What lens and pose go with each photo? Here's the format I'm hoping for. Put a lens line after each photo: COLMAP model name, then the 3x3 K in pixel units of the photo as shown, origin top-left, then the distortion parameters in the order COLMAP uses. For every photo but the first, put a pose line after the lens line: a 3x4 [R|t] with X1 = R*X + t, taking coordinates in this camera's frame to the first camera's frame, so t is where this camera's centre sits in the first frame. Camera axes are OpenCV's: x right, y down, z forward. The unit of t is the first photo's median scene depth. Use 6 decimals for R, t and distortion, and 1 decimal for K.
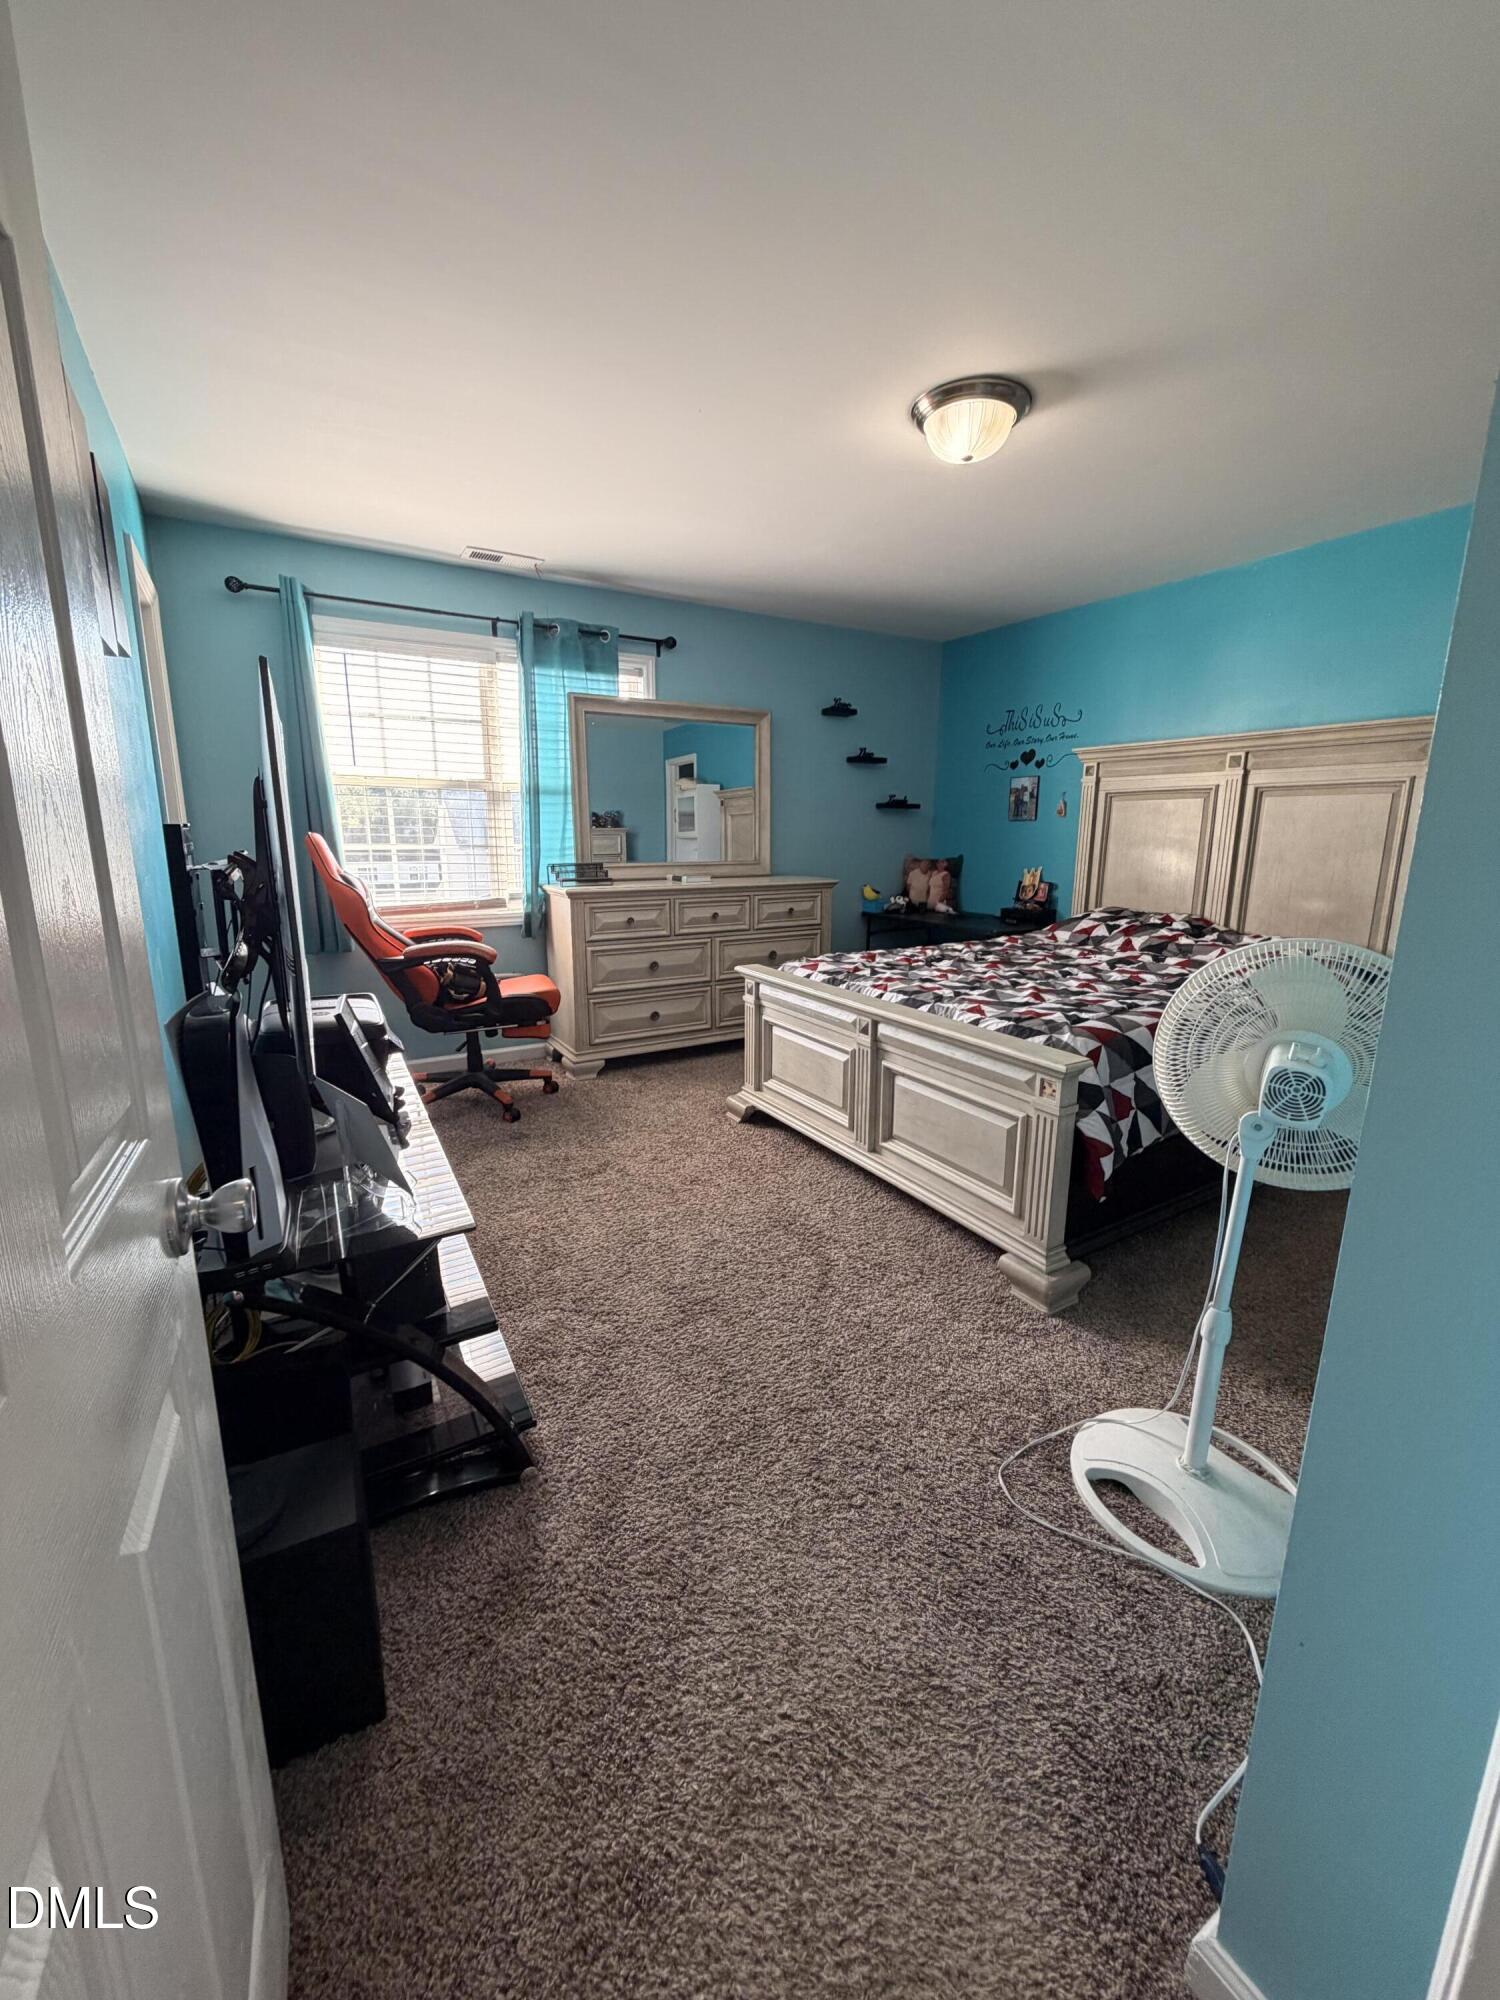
lens RADIAL K [[792.4, 0, 749.0], [0, 792.4, 998.0], [0, 0, 1]] dist [-0.003307, 0.000712]
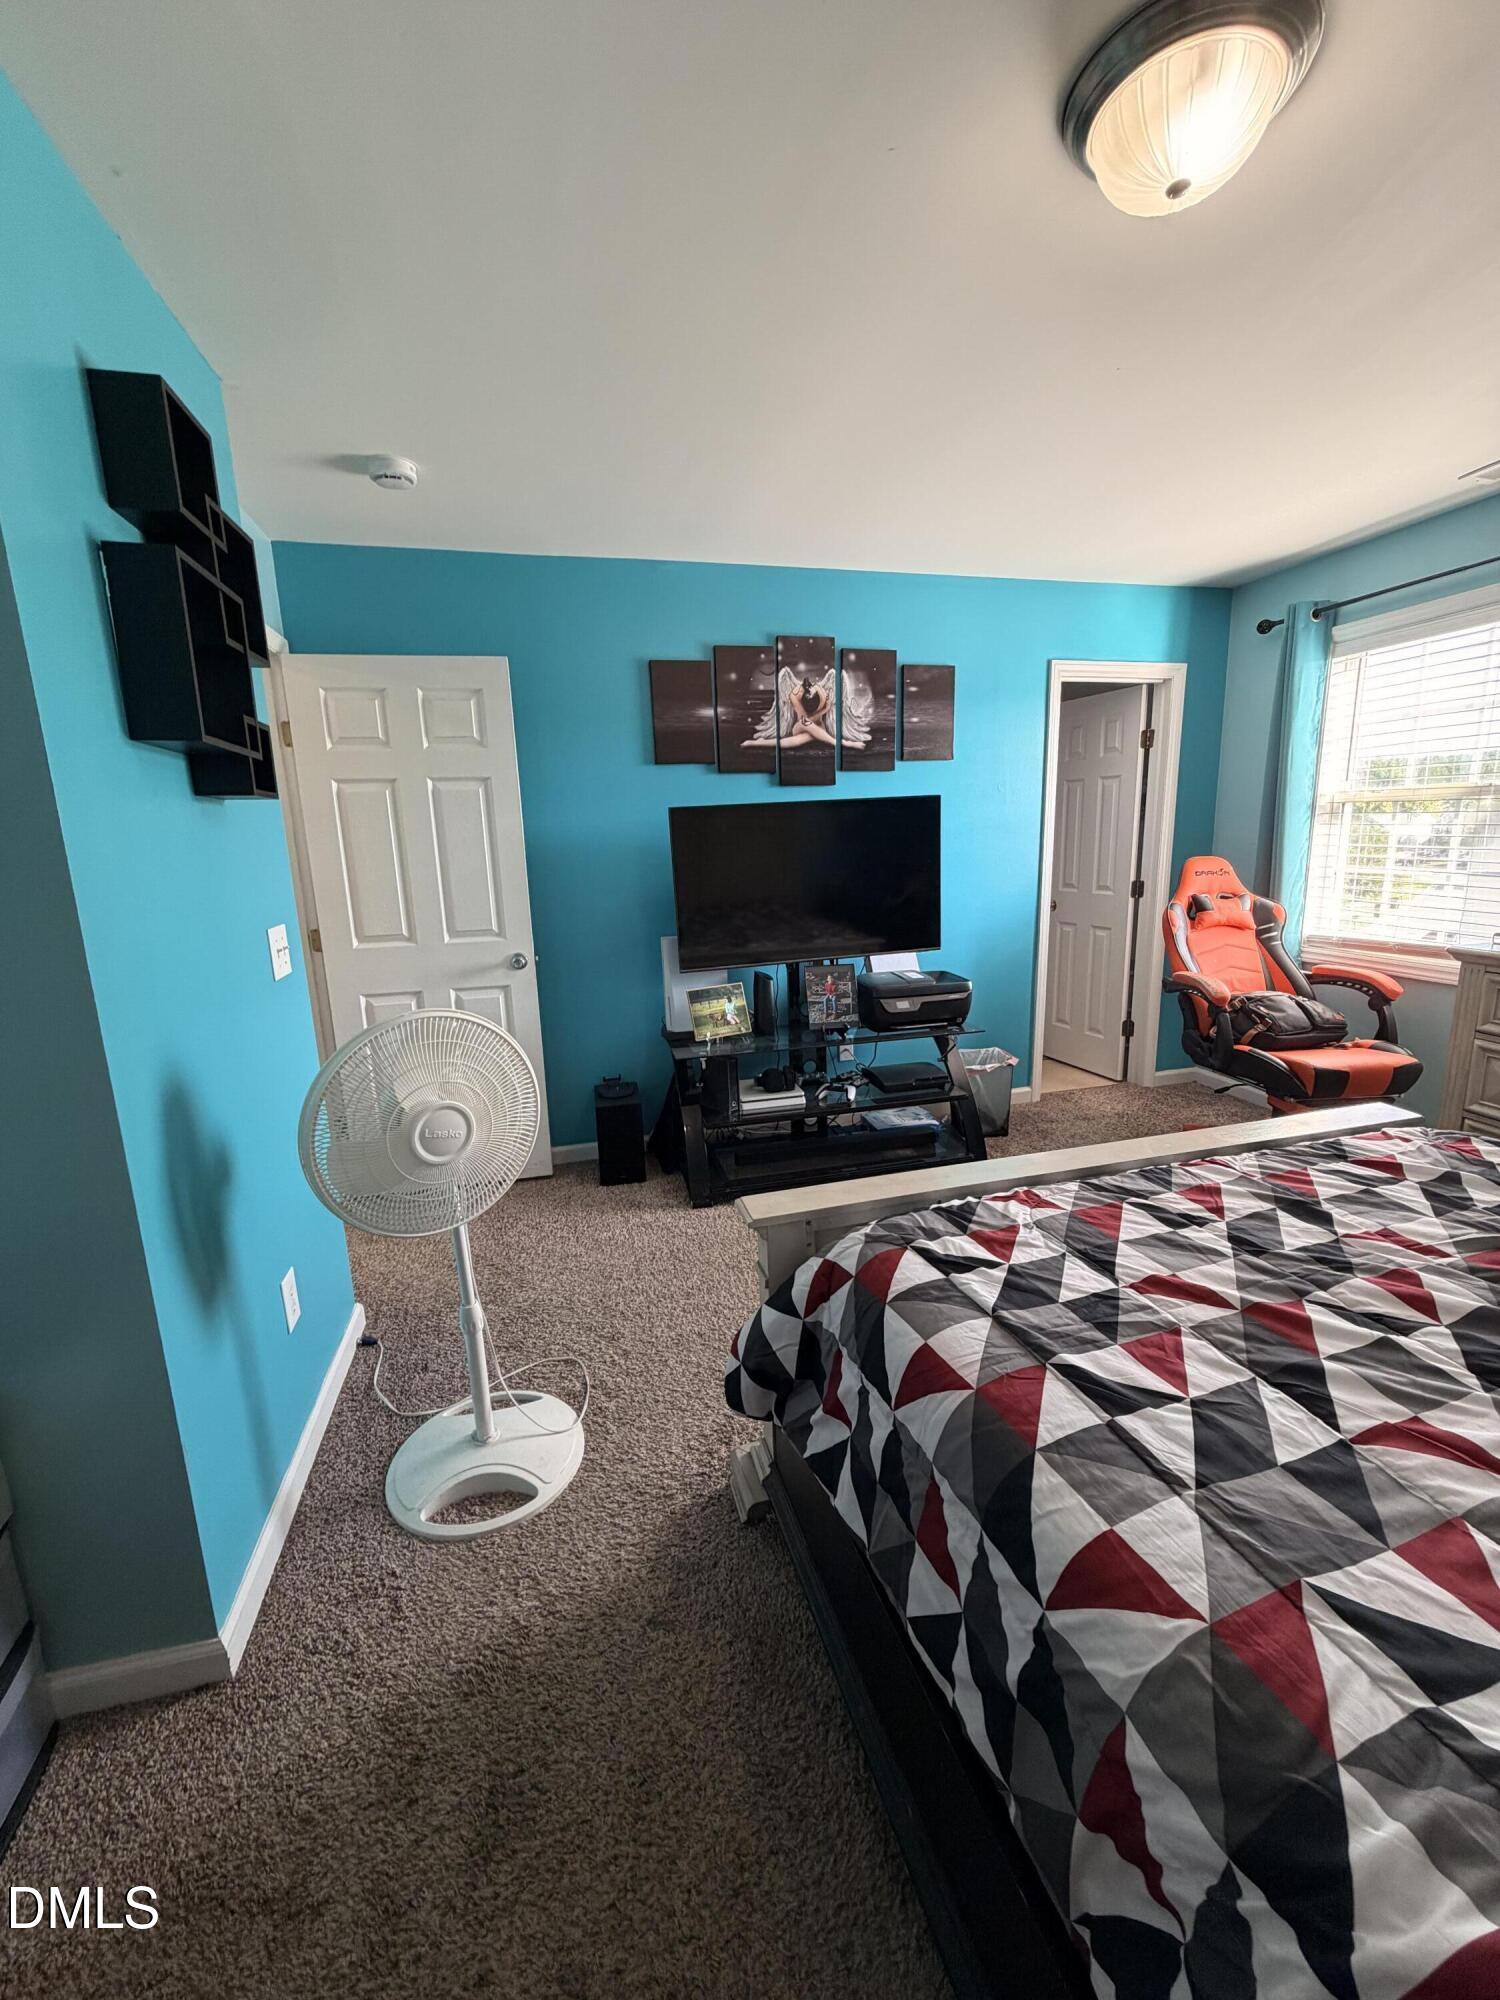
lens RADIAL K [[792.4, 0, 751.8], [0, 792.4, 993.0], [0, 0, 1]] dist [-0.003307, 0.000712]
pose [[-0.269204, 0.194313, -0.943277, 0.585856], [-0.174836, 0.953300, 0.246275, -0.162287], [0.947080, 0.231217, -0.222660, 0.603122]]
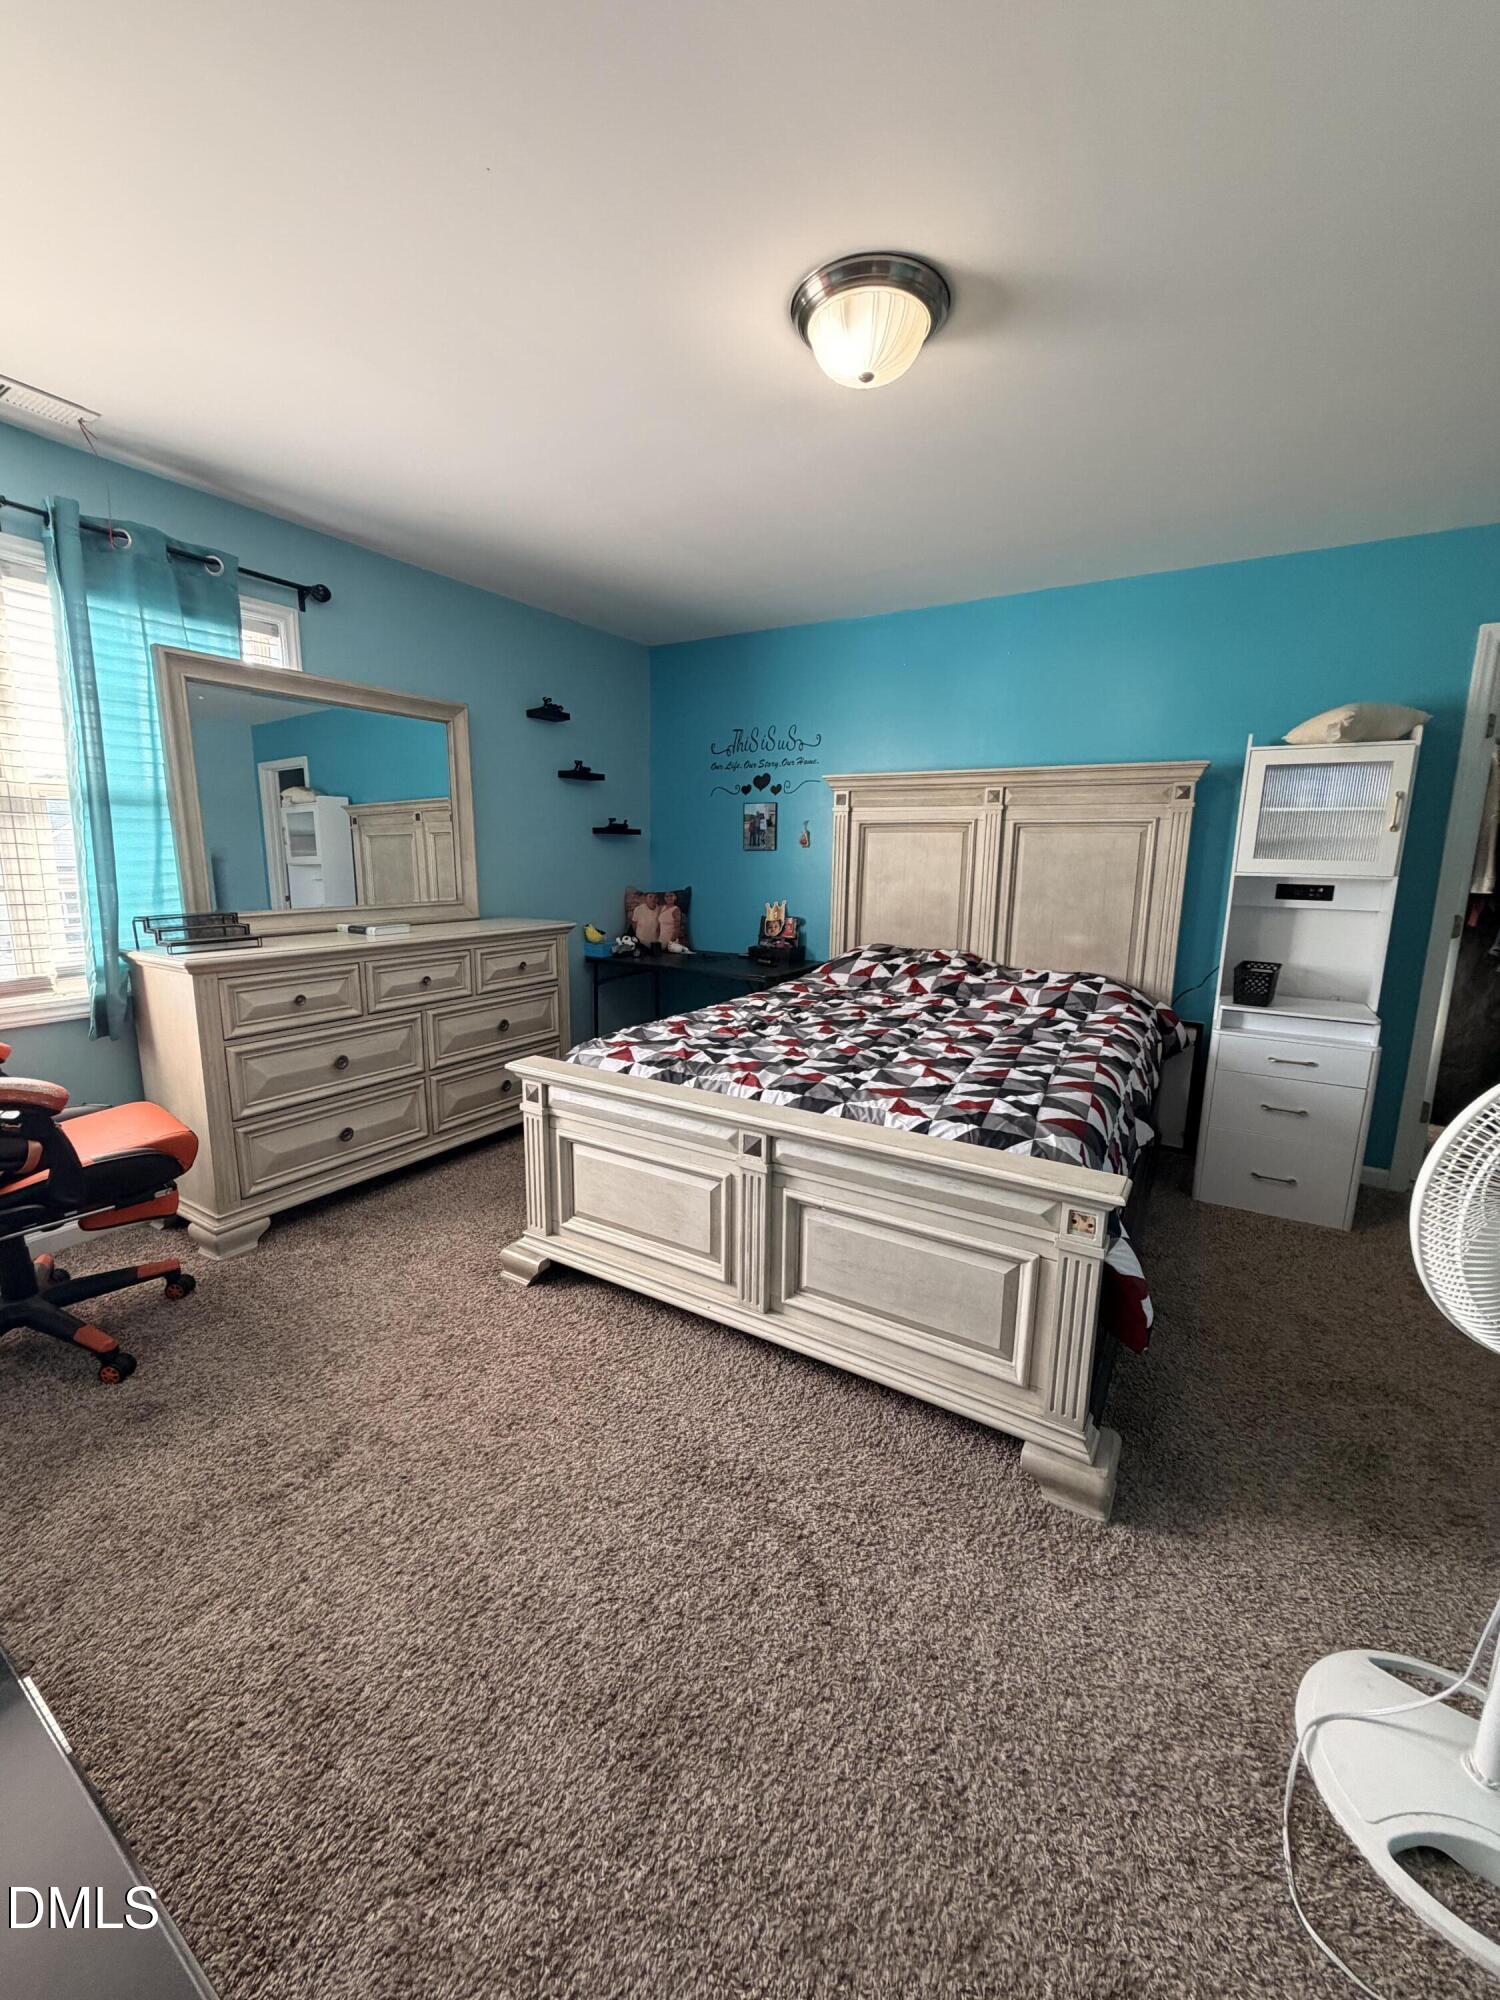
lens RADIAL K [[792.4, 0, 745.8], [0, 792.4, 996.6], [0, 0, 1]] dist [-0.003307, 0.000712]
pose [[0.886517, -0.075516, 0.456492, -0.127324], [0.087069, 0.996193, -0.004293, -0.068460], [-0.454430, 0.043552, 0.889717, 0.257903]]
